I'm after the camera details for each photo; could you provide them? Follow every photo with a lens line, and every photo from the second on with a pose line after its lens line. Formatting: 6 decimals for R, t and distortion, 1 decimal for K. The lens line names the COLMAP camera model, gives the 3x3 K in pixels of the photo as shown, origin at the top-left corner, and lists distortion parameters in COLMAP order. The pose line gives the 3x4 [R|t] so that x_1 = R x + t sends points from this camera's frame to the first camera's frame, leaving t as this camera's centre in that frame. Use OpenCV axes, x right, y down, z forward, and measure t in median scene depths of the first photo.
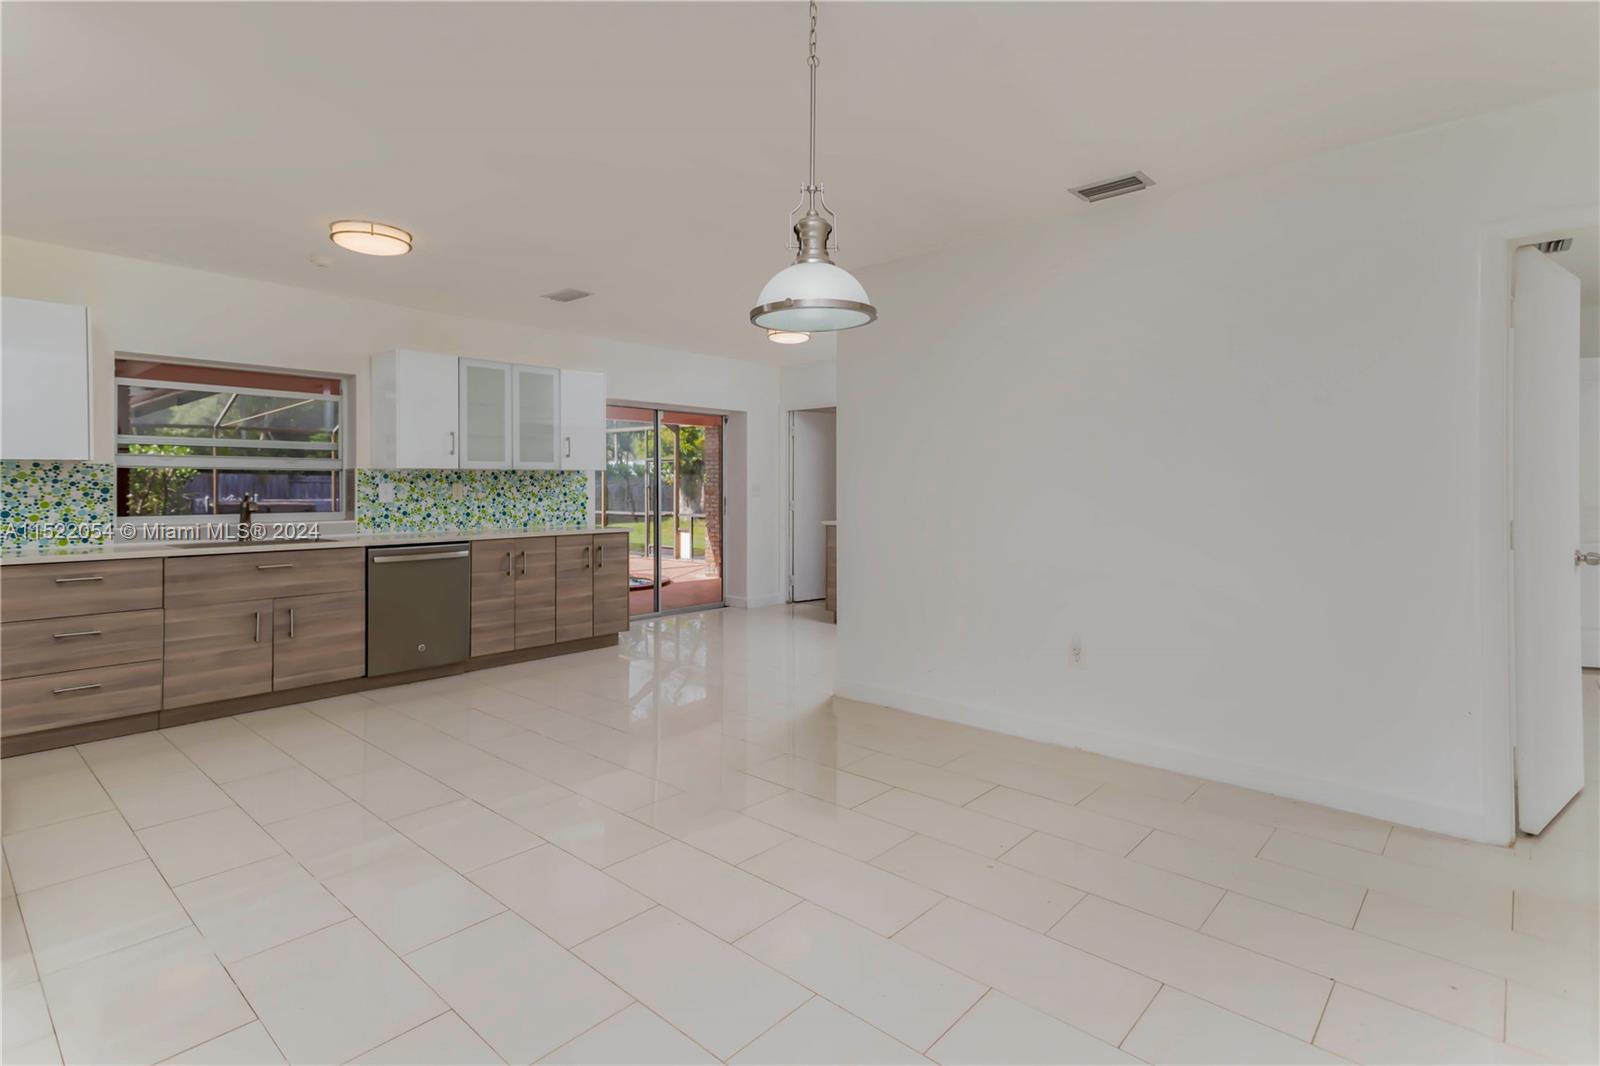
lens RADIAL K [[760.2, 0, 795.5], [0, 760.2, 506.3], [0, 0, 1]] dist [0.012451, -0.000304]
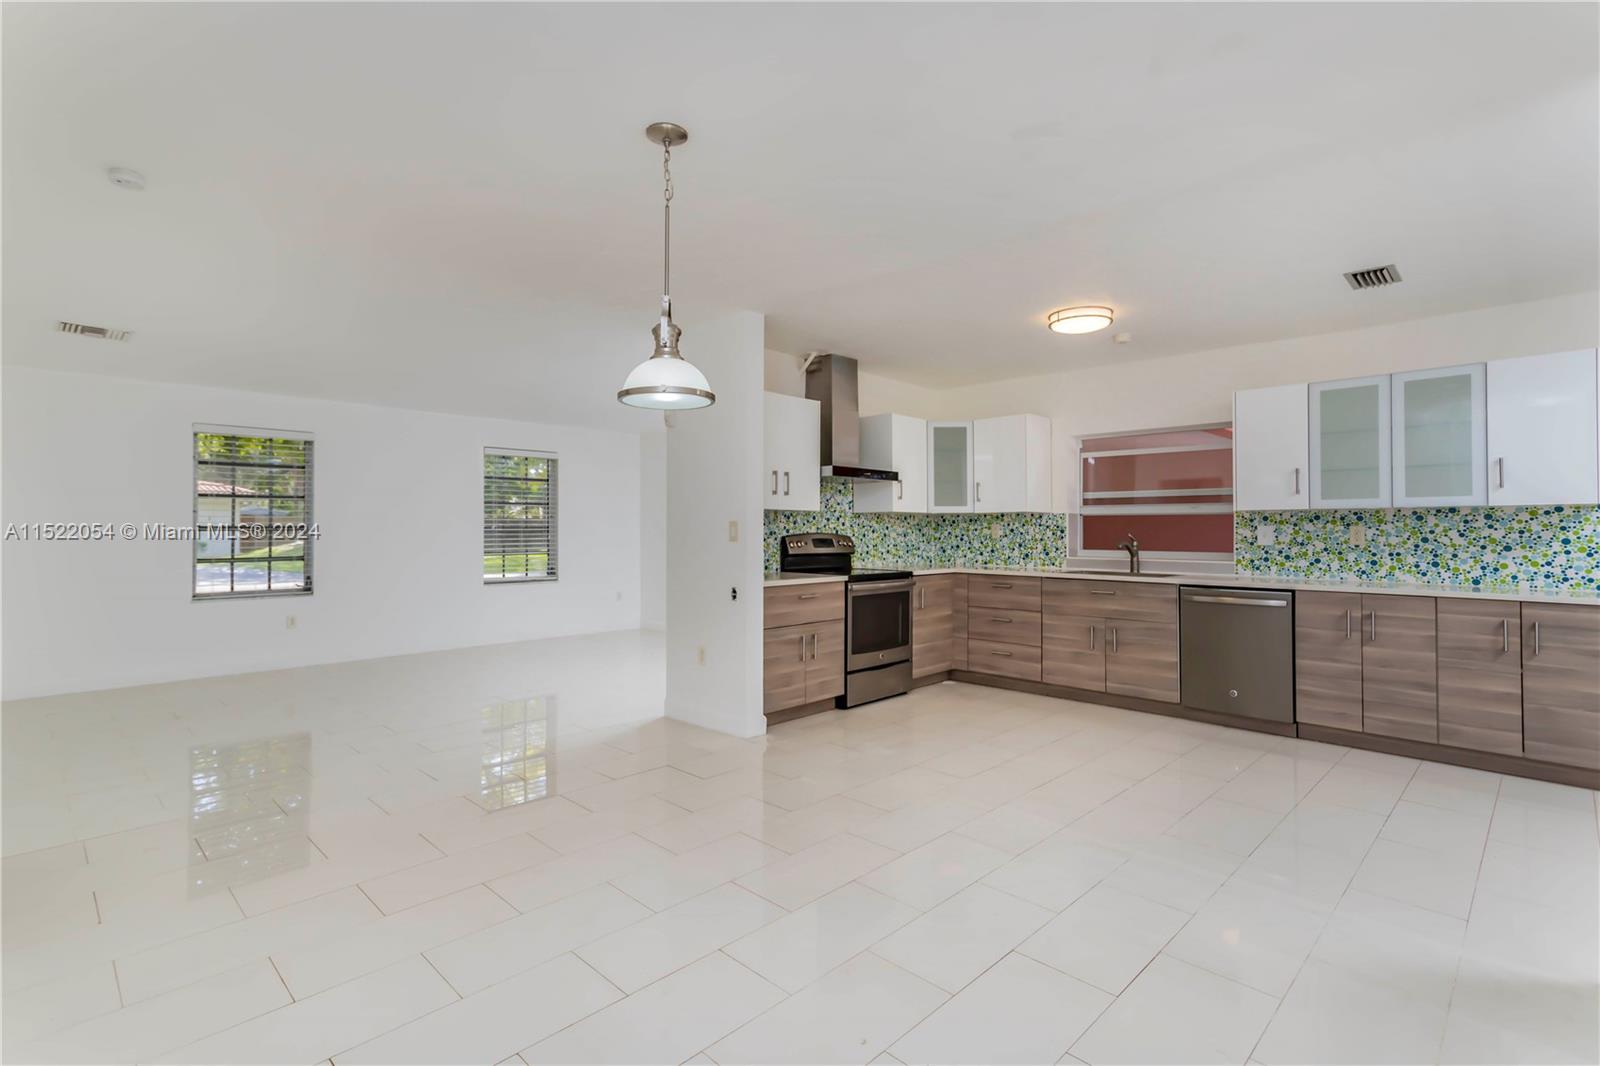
lens RADIAL K [[781.8, 0, 797.3], [0, 781.8, 522.0], [0, 0, 1]] dist [0.023260, 0.000703]
pose [[-0.052742, -0.003690, -0.998601, 0.499970], [-0.025024, 0.999684, -0.002372, -0.017051], [0.998295, 0.024864, -0.052818, 0.439075]]
